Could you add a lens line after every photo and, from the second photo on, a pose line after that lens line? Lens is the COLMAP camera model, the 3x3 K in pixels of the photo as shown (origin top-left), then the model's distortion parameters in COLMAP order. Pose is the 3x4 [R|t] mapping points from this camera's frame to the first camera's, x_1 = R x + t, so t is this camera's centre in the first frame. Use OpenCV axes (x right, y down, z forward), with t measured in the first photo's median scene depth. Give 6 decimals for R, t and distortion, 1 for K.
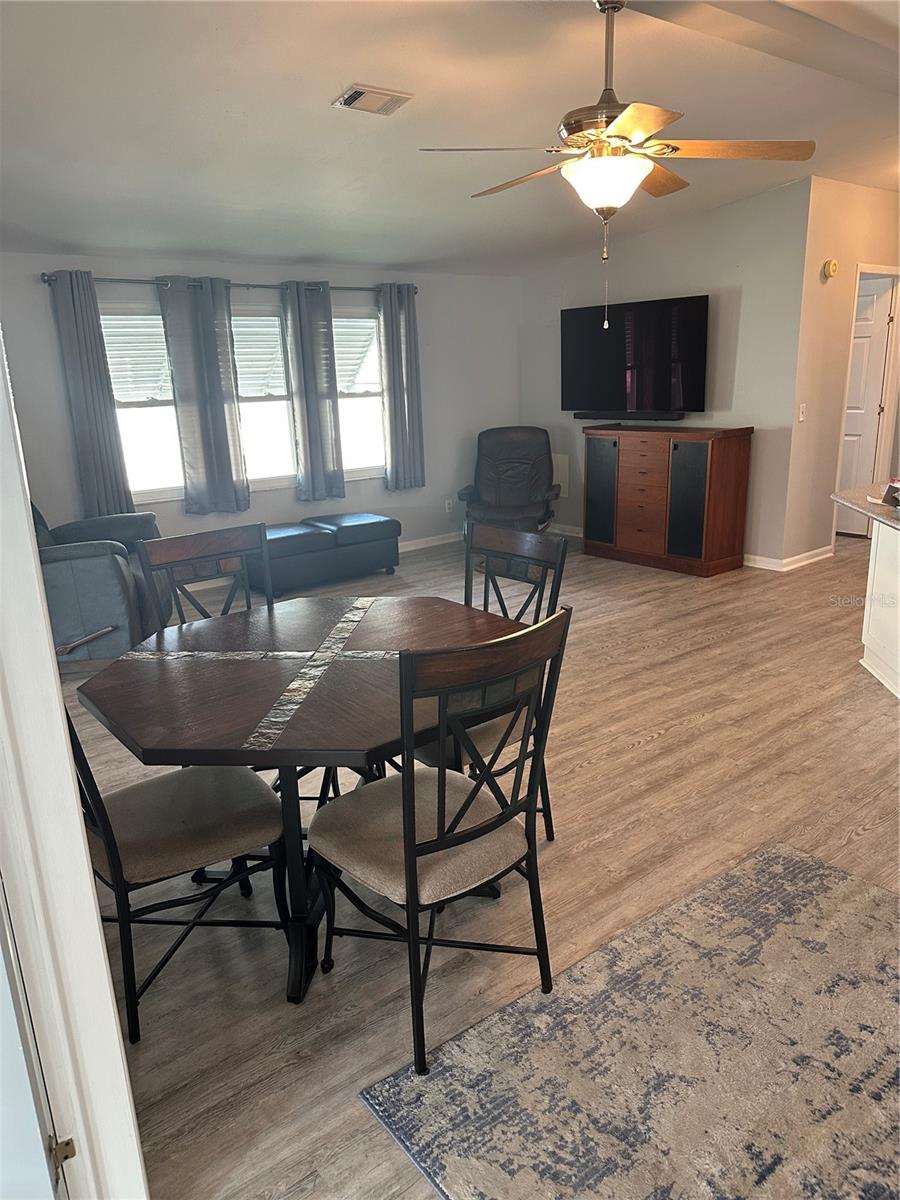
lens RADIAL K [[837.2, 0, 448.8], [0, 837.2, 608.4], [0, 0, 1]] dist [0.098253, -0.154006]
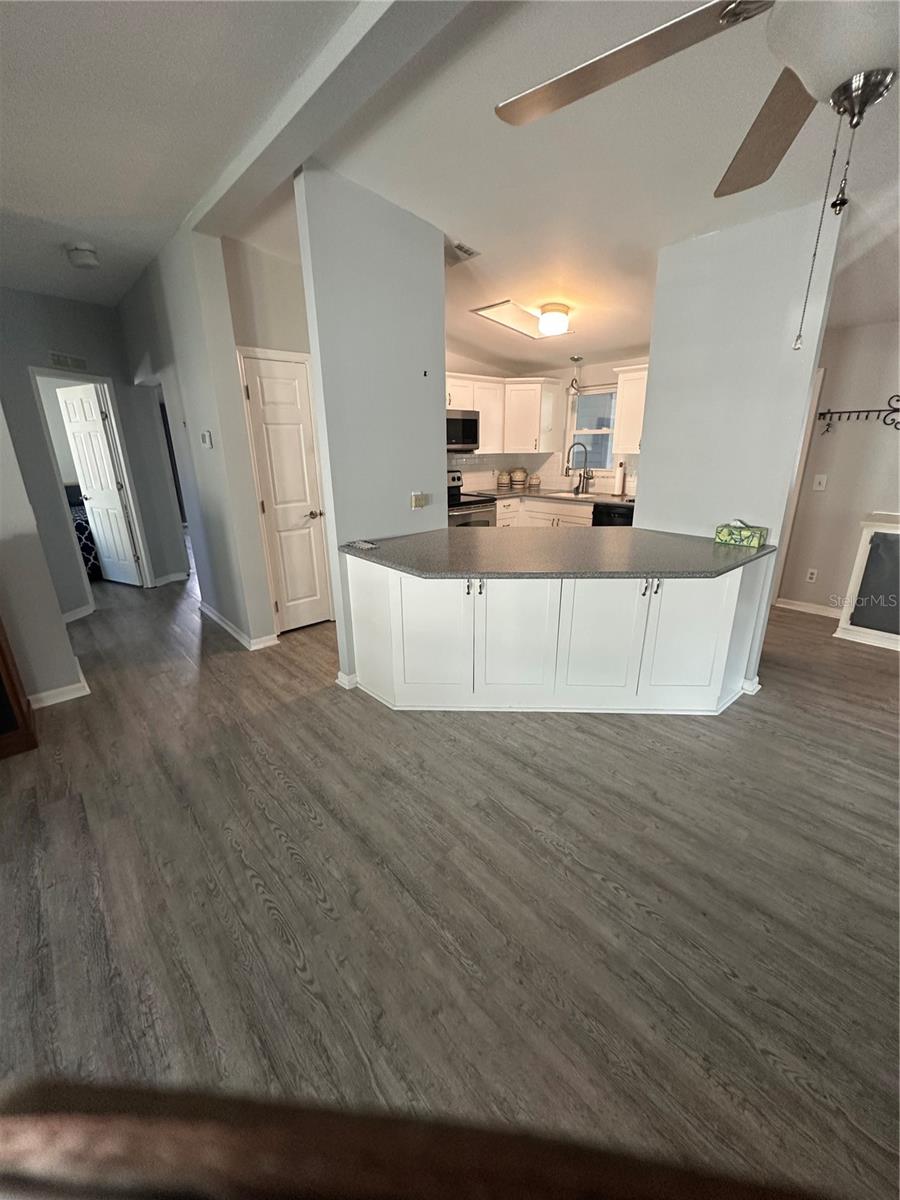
lens RADIAL K [[477.7, 0, 452.5], [0, 477.7, 601.1], [0, 0, 1]] dist [-0.001810, 0.000005]
pose [[-0.051150, -0.282825, 0.957807, -0.074865], [0.290334, 0.913429, 0.285226, -0.181061], [-0.955557, 0.292673, 0.035392, 0.672937]]
